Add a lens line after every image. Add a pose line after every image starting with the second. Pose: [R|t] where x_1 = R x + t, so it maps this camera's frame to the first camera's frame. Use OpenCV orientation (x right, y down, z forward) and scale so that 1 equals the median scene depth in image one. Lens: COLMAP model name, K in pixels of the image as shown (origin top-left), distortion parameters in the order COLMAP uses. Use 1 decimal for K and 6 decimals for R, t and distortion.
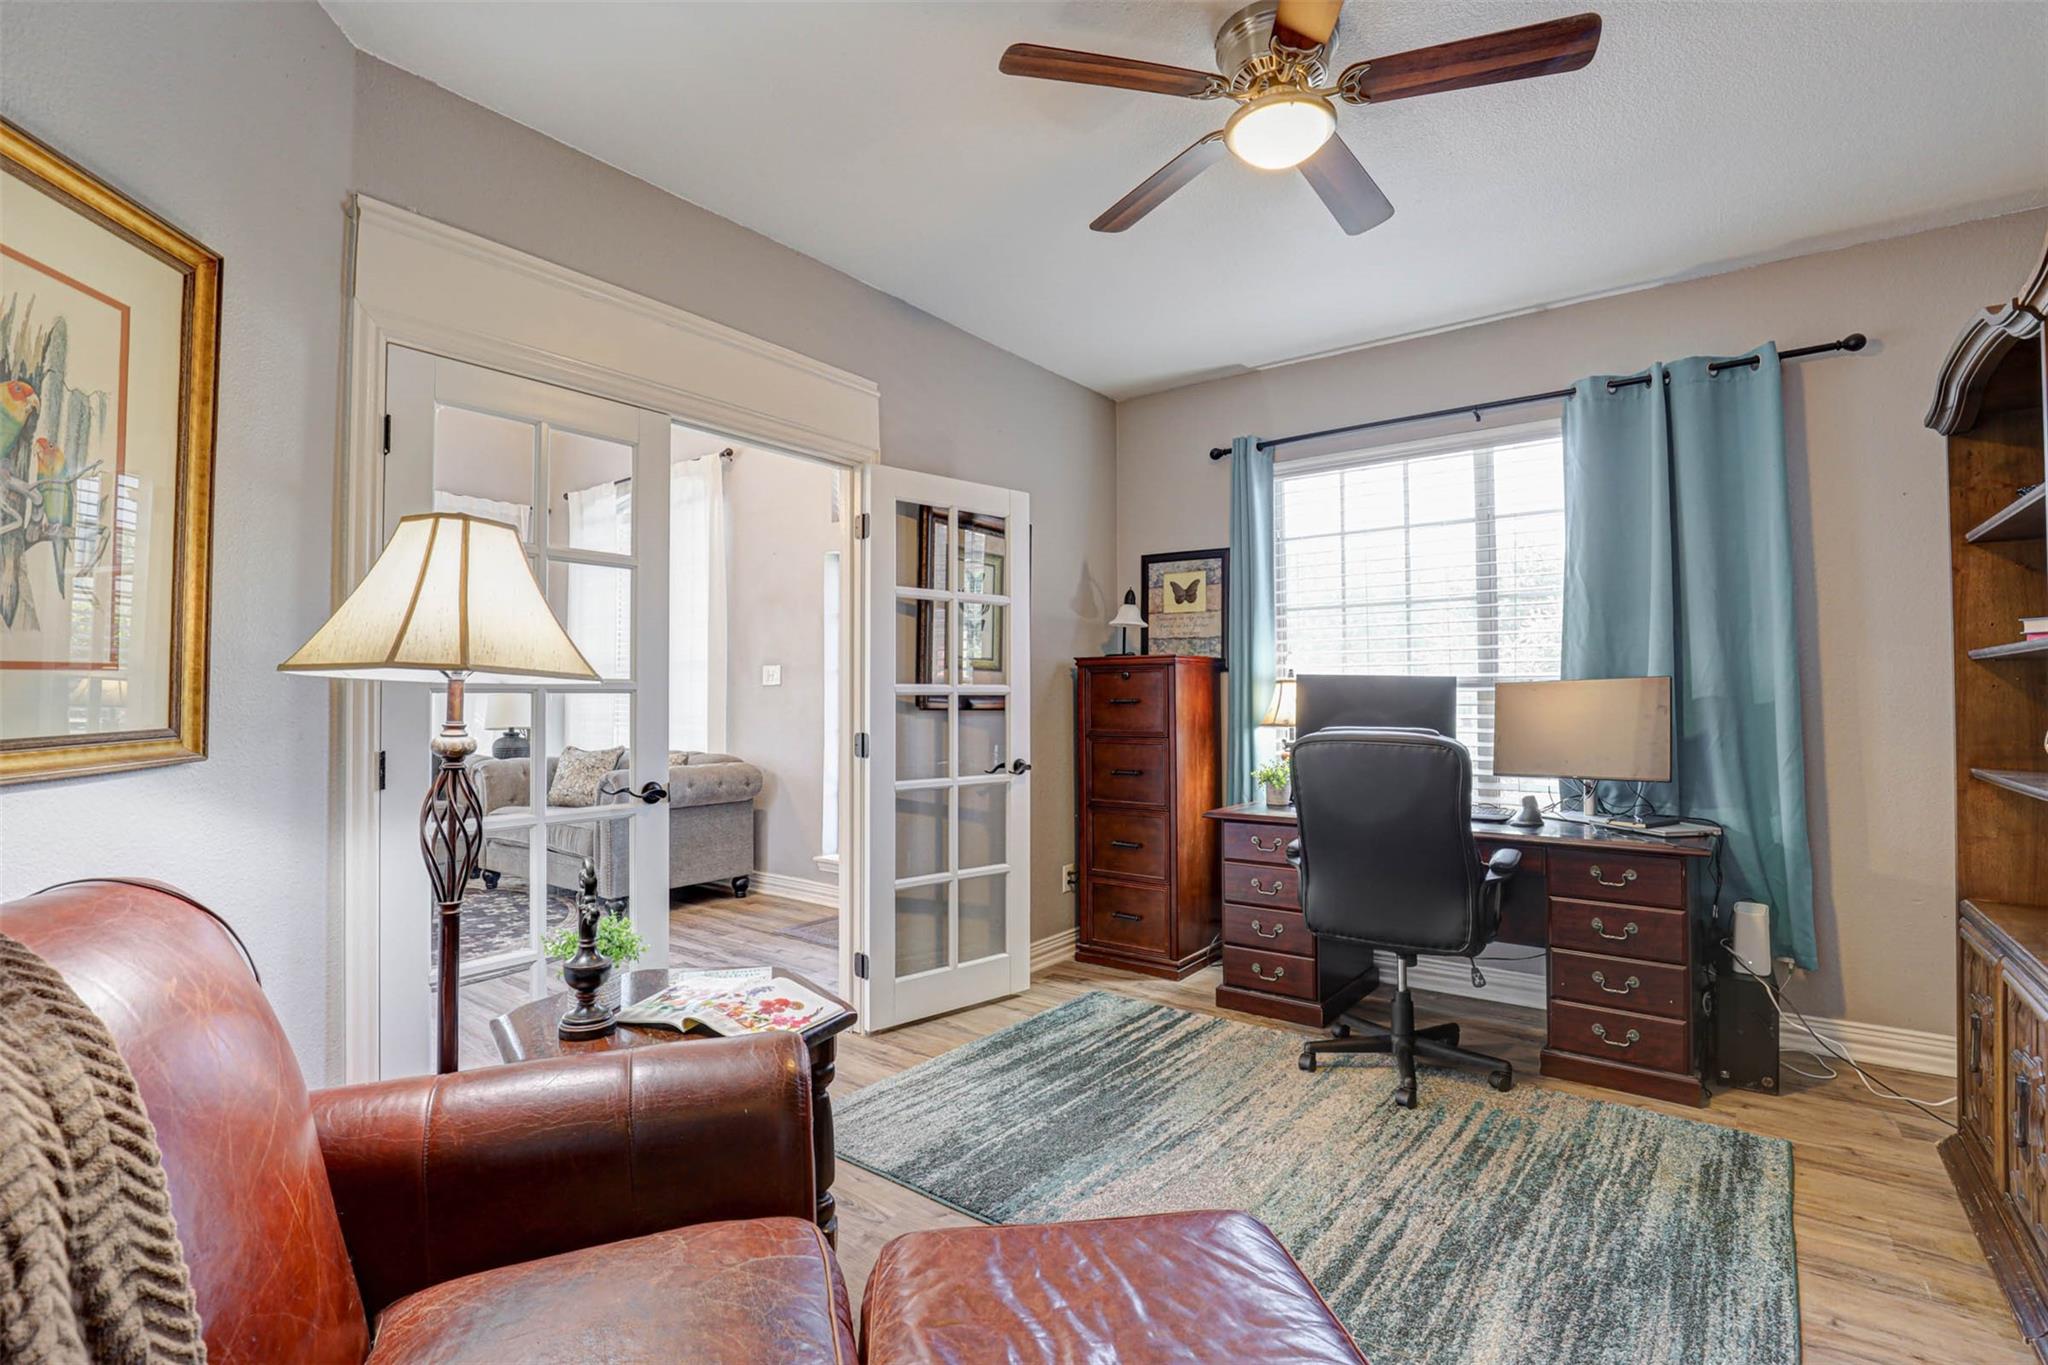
lens RADIAL K [[941.1, 0, 1034.0], [0, 941.1, 685.3], [0, 0, 1]] dist [-0.029616, 0.000289]
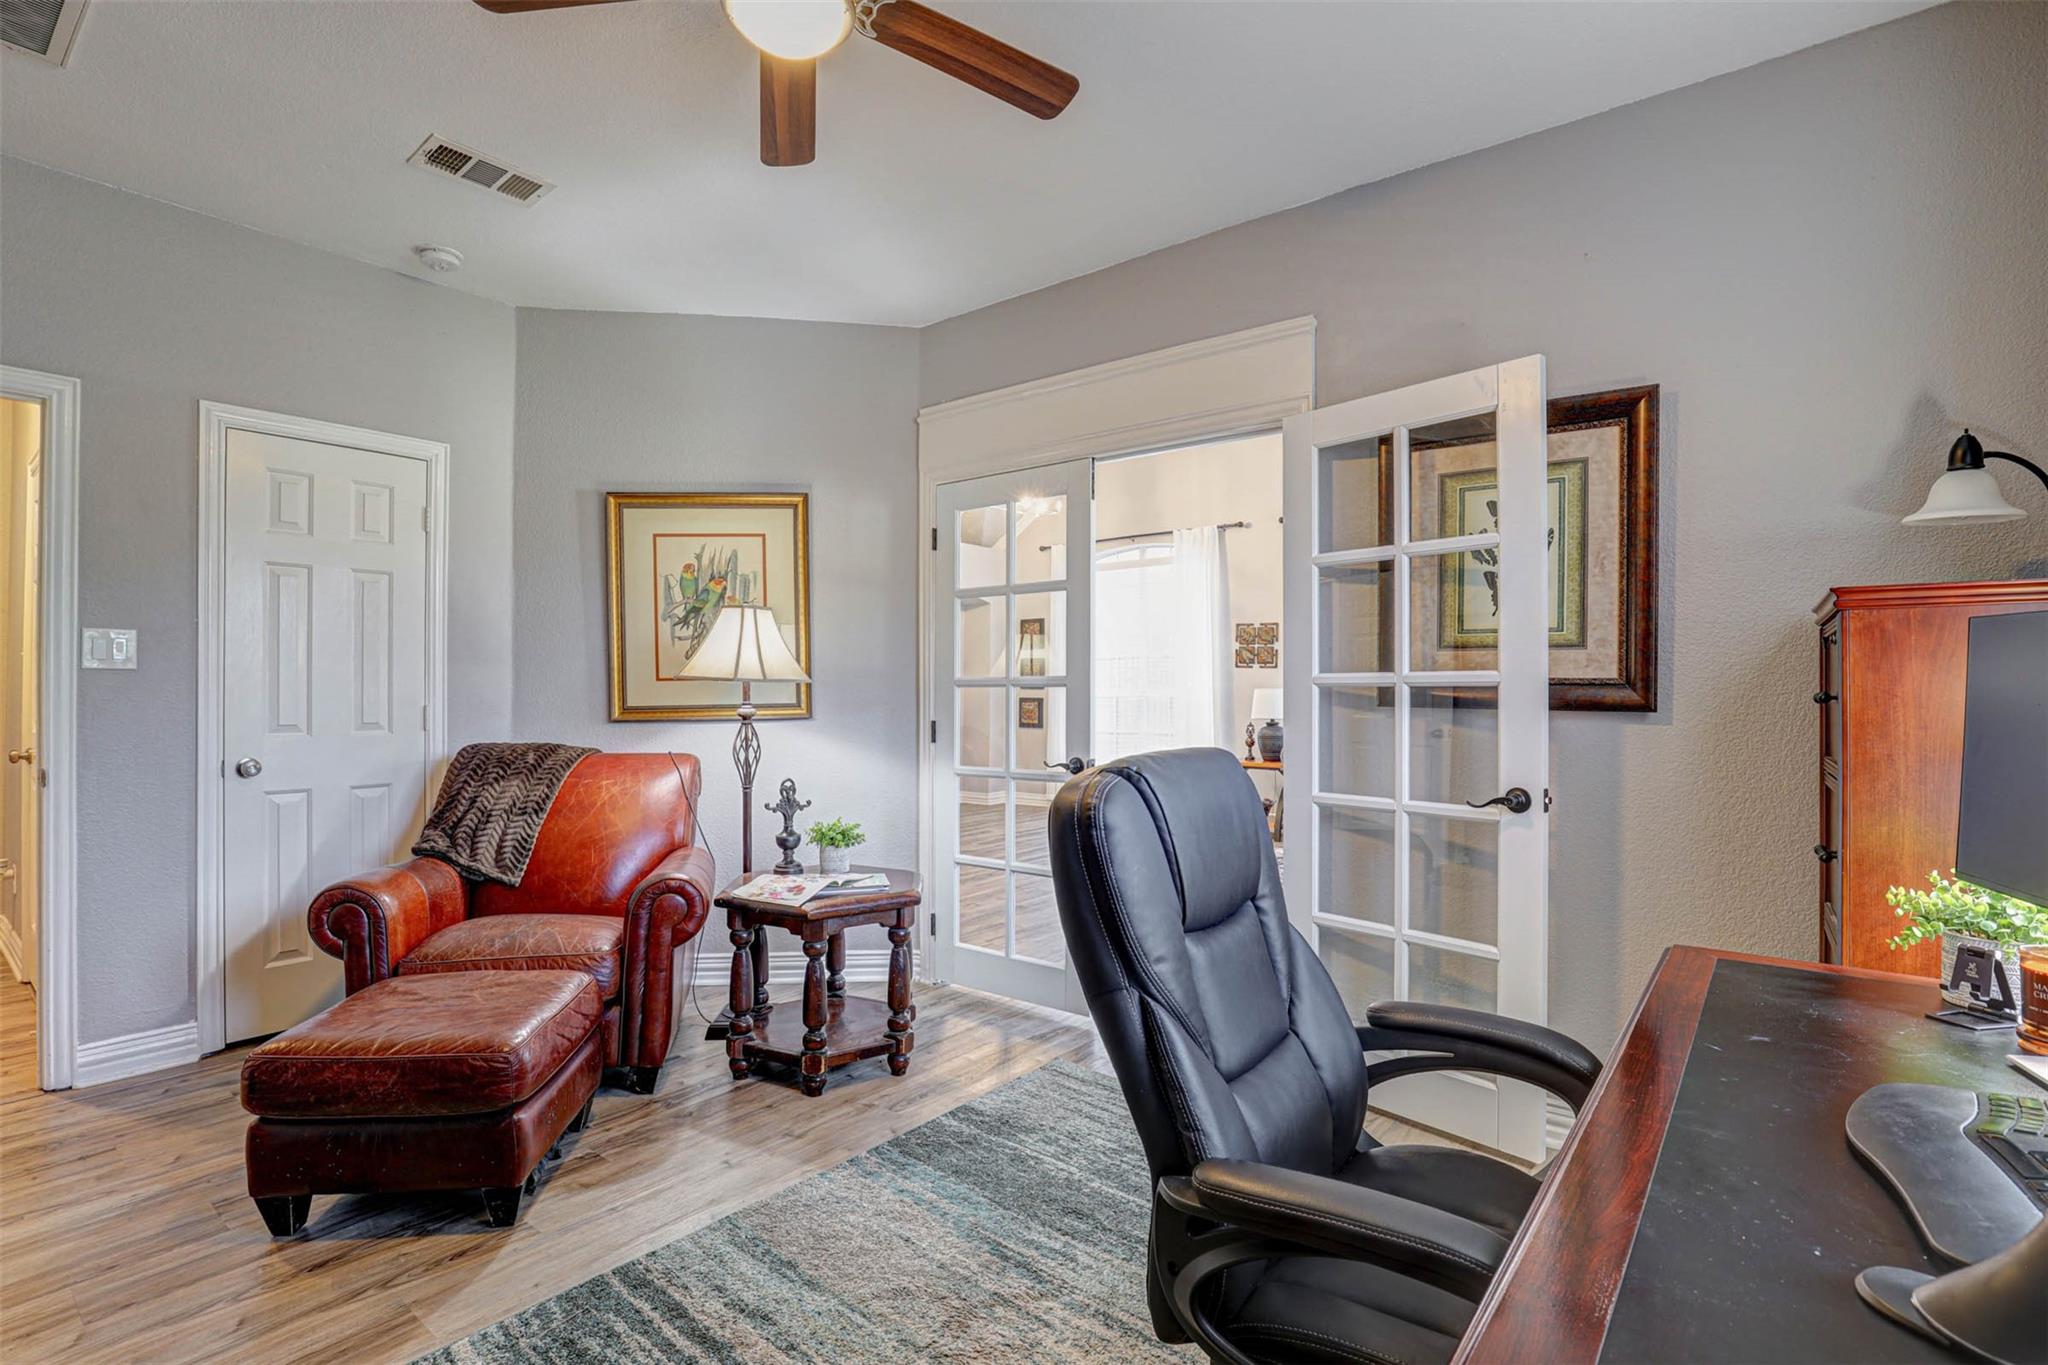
lens RADIAL K [[947.7, 0, 1027.7], [0, 947.7, 698.0], [0, 0, 1]] dist [-0.025004, 0.000201]
pose [[-0.013843, 0.004943, -0.999892, 0.909228], [0.013560, 0.999897, 0.004755, 0.017614], [0.999812, -0.013493, -0.013908, 1.005552]]
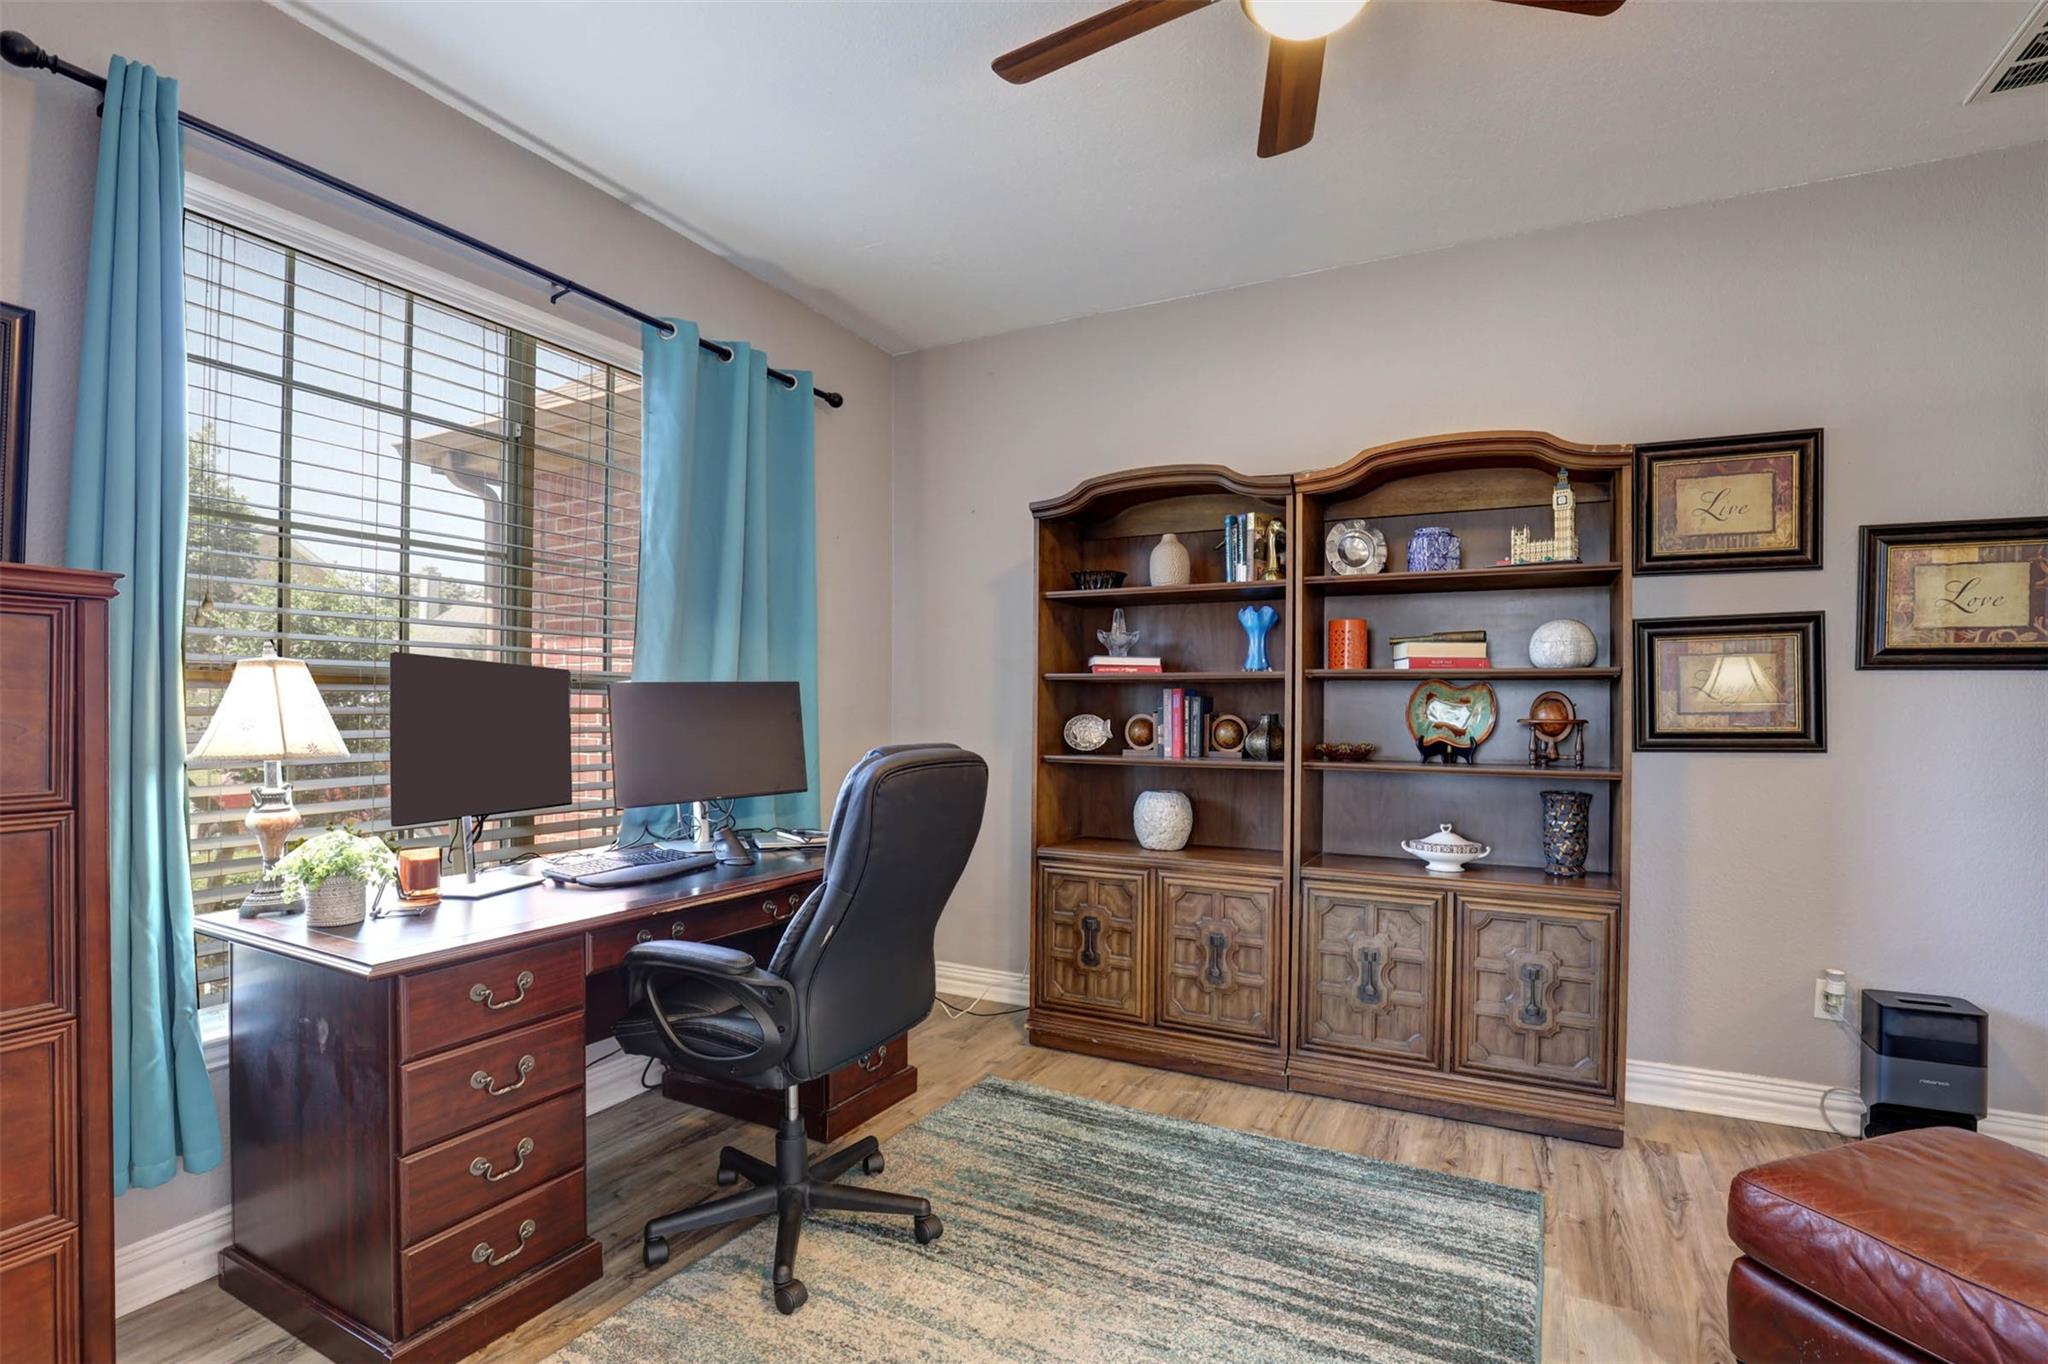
lens RADIAL K [[960.8, 0, 1018.7], [0, 960.8, 706.8], [0, 0, 1]] dist [-0.027714, 0.000292]
pose [[-0.163995, 0.002468, 0.986458, -0.406554], [-0.025282, 0.999658, -0.006704, 0.019953], [-0.986137, -0.026039, -0.163876, 1.129409]]
